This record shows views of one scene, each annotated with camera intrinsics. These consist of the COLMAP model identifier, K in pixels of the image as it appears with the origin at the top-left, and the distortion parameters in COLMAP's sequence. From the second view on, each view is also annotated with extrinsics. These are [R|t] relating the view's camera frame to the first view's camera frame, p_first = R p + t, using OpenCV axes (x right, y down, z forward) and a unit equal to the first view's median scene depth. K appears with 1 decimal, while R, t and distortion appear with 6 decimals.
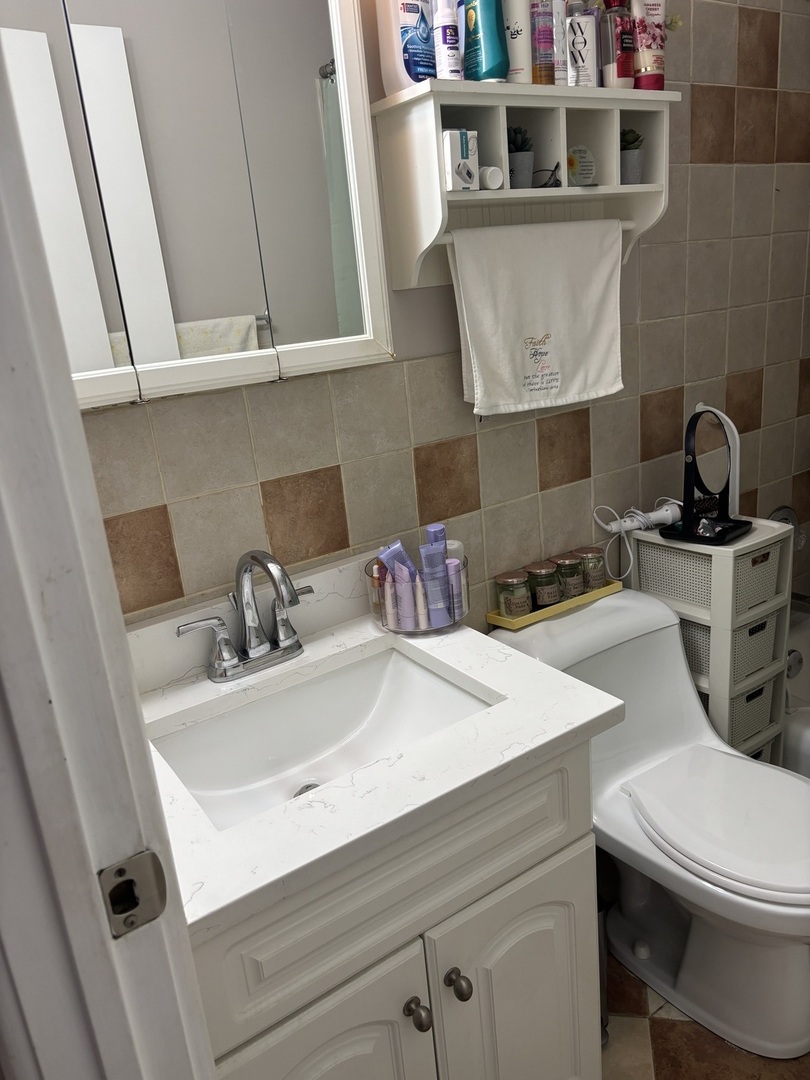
lens RADIAL K [[816.4, 0, 401.3], [0, 816.4, 549.9], [0, 0, 1]] dist [0.048169, -0.049988]
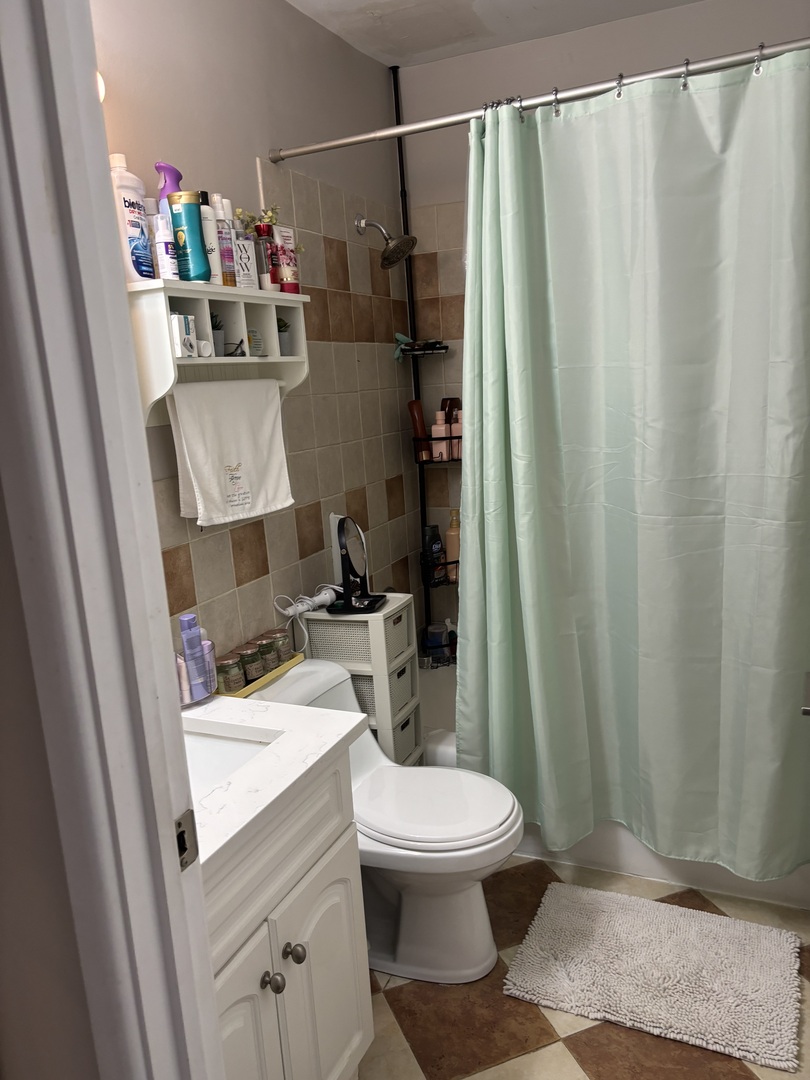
lens RADIAL K [[816.4, 0, 407.1], [0, 816.4, 557.9], [0, 0, 1]] dist [0.048169, -0.049988]
pose [[0.849690, -0.081213, 0.520990, -0.279651], [0.155247, 0.982802, -0.099993, 0.053209], [-0.503910, 0.165845, 0.847685, -0.197448]]
